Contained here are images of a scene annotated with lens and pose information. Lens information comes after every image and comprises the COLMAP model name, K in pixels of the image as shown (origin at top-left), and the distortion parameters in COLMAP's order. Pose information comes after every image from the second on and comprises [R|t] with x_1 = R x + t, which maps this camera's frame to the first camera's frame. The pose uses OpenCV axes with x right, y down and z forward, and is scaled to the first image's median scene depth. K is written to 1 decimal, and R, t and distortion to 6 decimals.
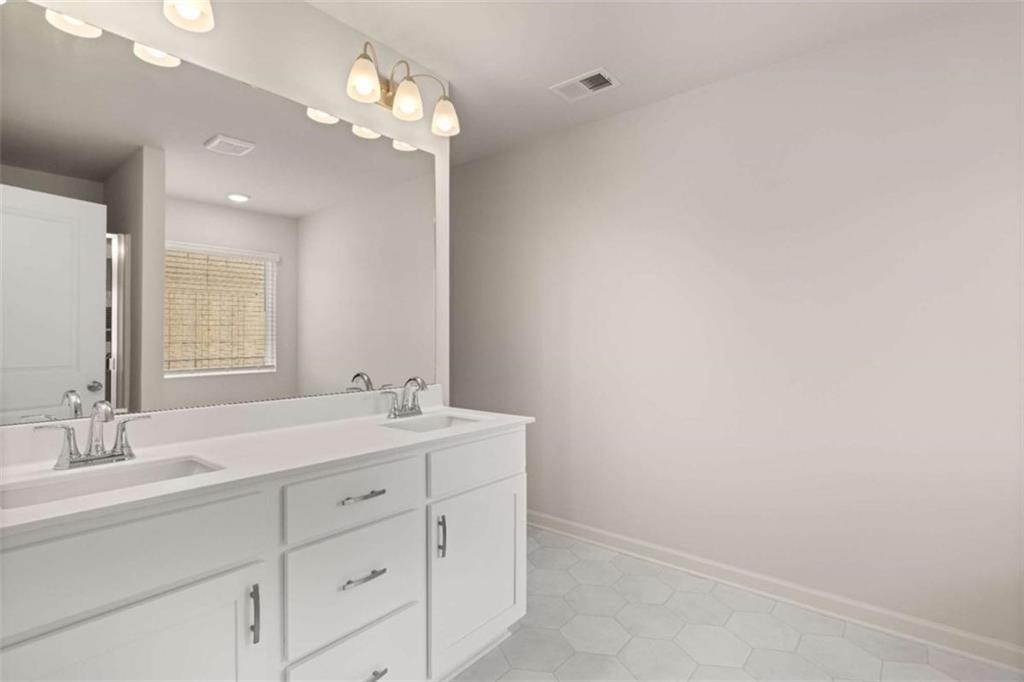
lens RADIAL K [[444.8, 0, 510.7], [0, 444.8, 337.6], [0, 0, 1]] dist [-0.000311, -0.000257]
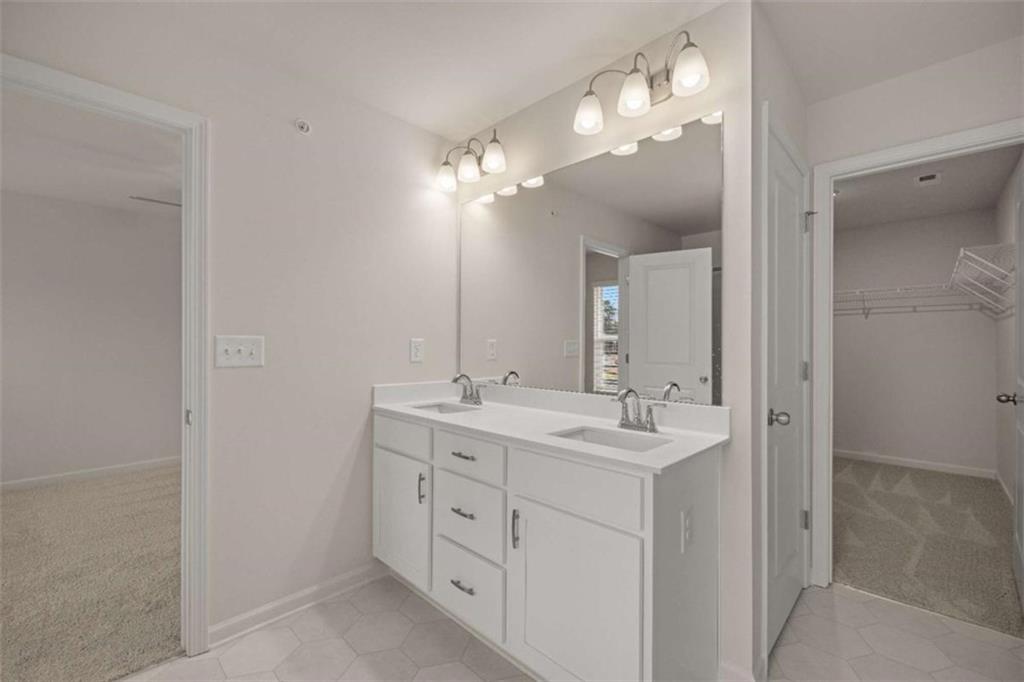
lens RADIAL K [[434.4, 0, 508.2], [0, 434.4, 340.1], [0, 0, 1]] dist [-0.001876, -0.000257]
pose [[-0.015835, -0.006274, -0.999855, 0.692796], [-0.013043, 0.999897, -0.006068, -0.005791], [0.999790, 0.012945, -0.015915, 0.751028]]
